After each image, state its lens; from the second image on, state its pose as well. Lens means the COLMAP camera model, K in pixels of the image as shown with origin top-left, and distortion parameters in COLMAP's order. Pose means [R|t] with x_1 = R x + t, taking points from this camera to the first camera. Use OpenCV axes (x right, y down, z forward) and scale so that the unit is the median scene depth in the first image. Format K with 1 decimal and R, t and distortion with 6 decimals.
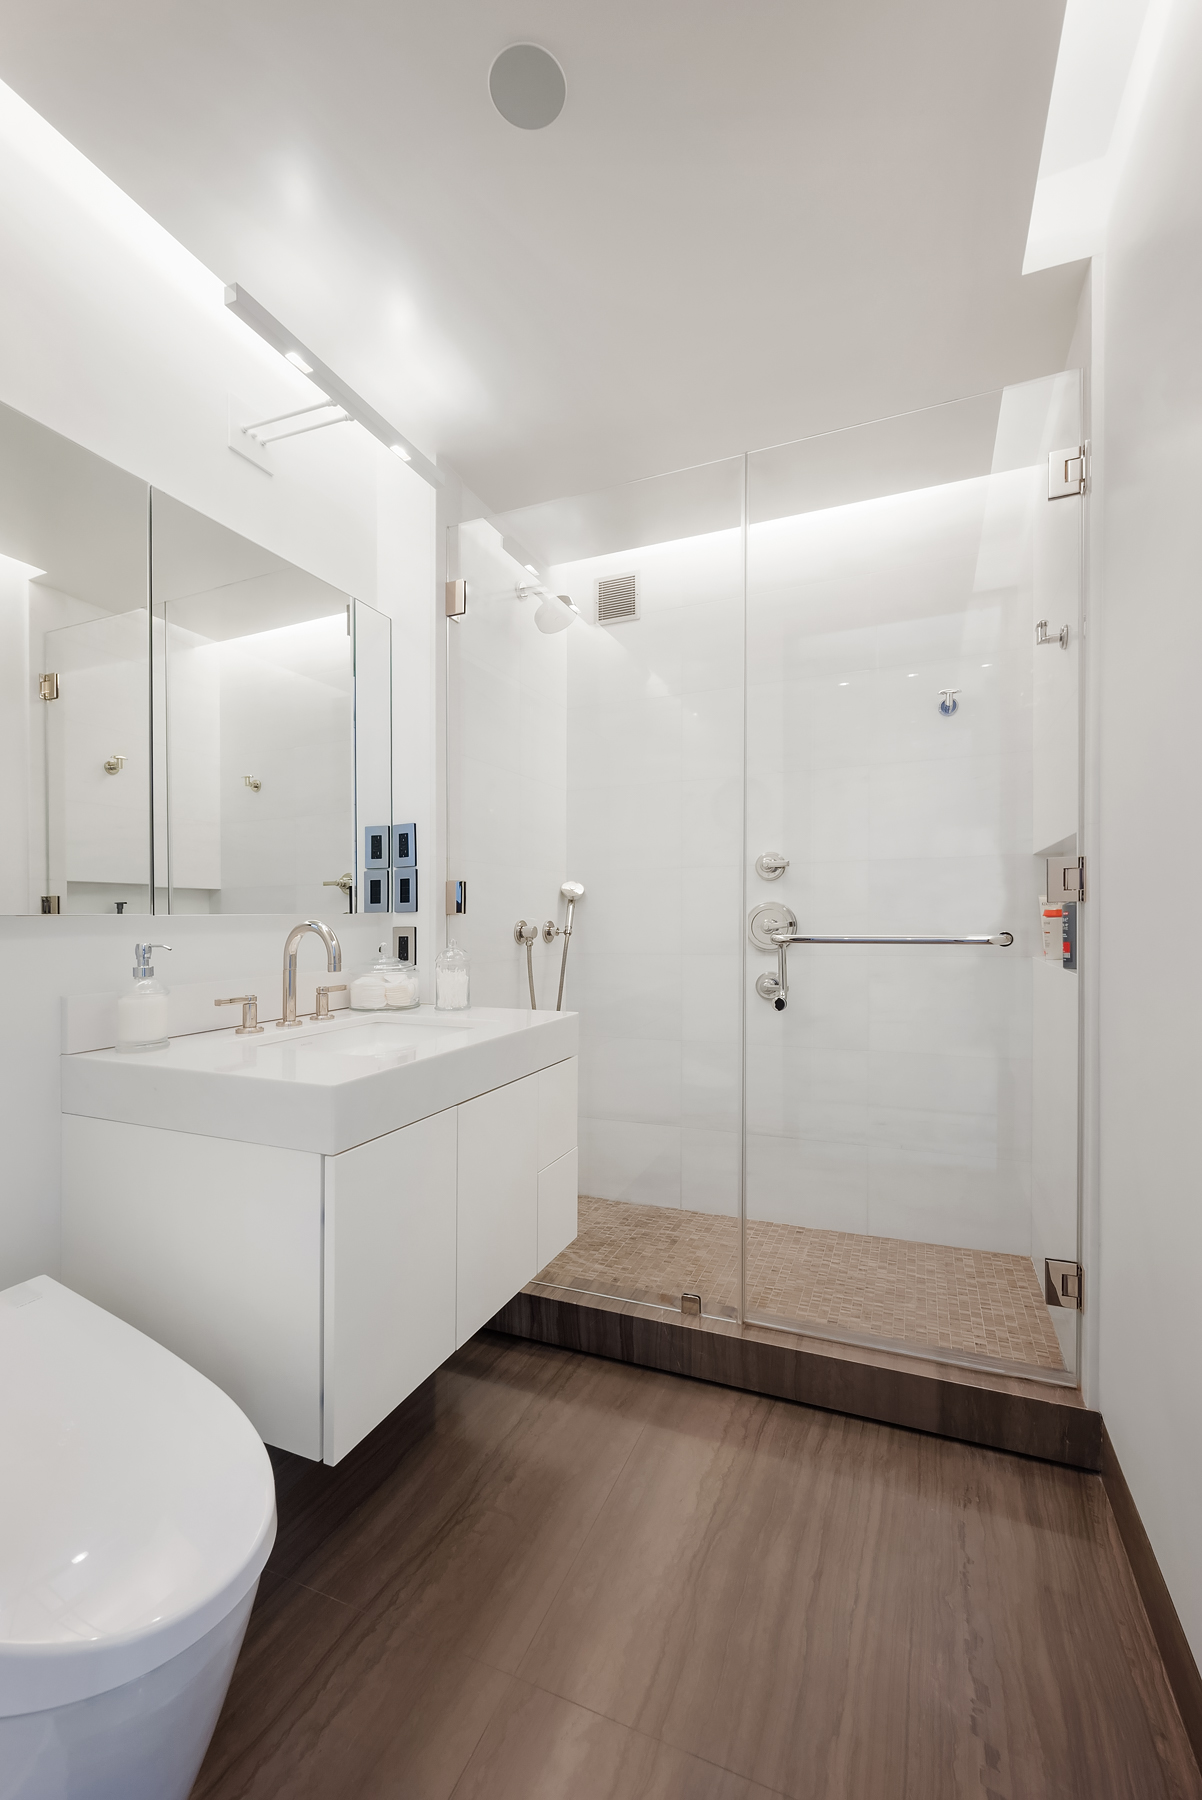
lens RADIAL K [[719.6, 0, 601.0], [0, 719.6, 900.0], [0, 0, 1]] dist [0.000803, 0.000030]
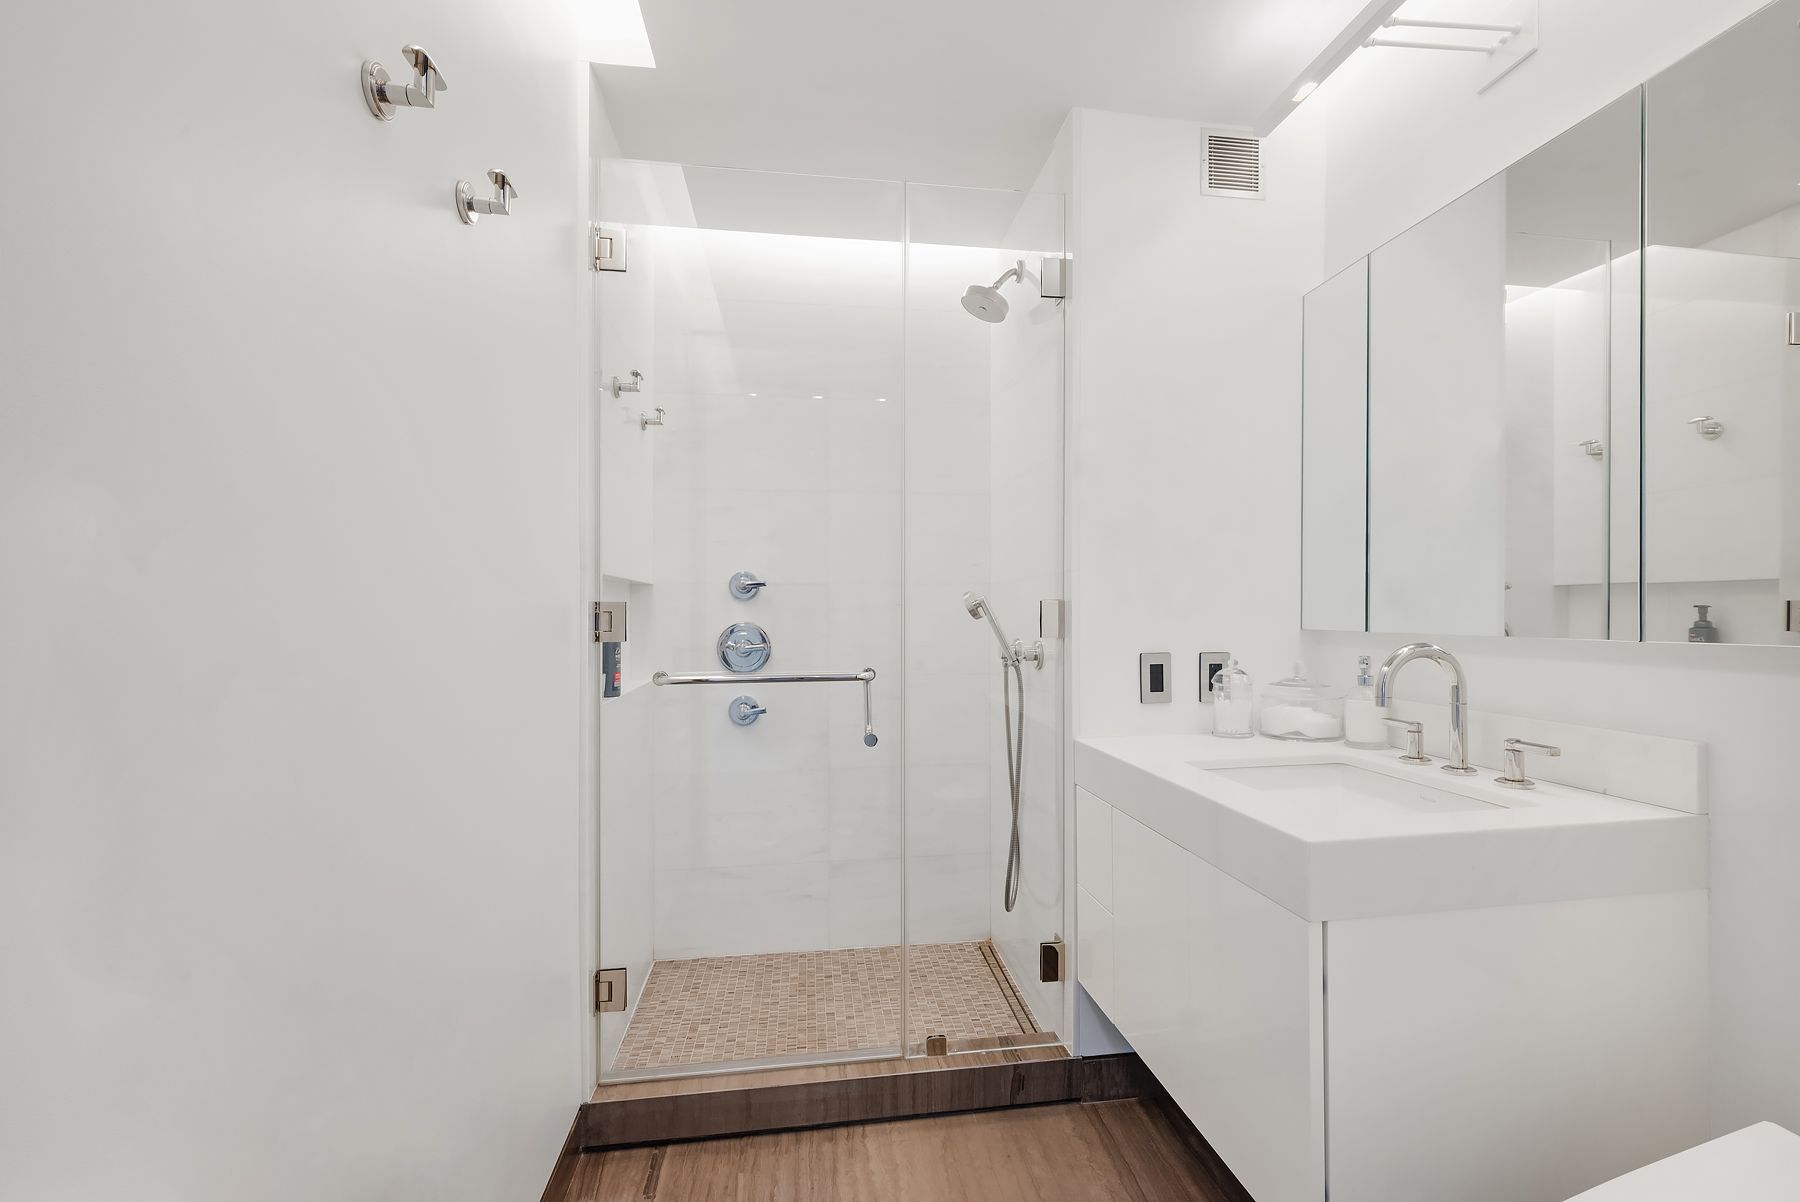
lens RADIAL K [[758.9, 0, 900.0], [0, 758.9, 601.0], [0, 0, 1]] dist [-0.067433, -0.000033]
pose [[0.868030, 0.024798, 0.495892, -0.239897], [-0.010380, 0.999440, -0.031810, 0.004713], [-0.496403, 0.022465, 0.867802, 0.096038]]
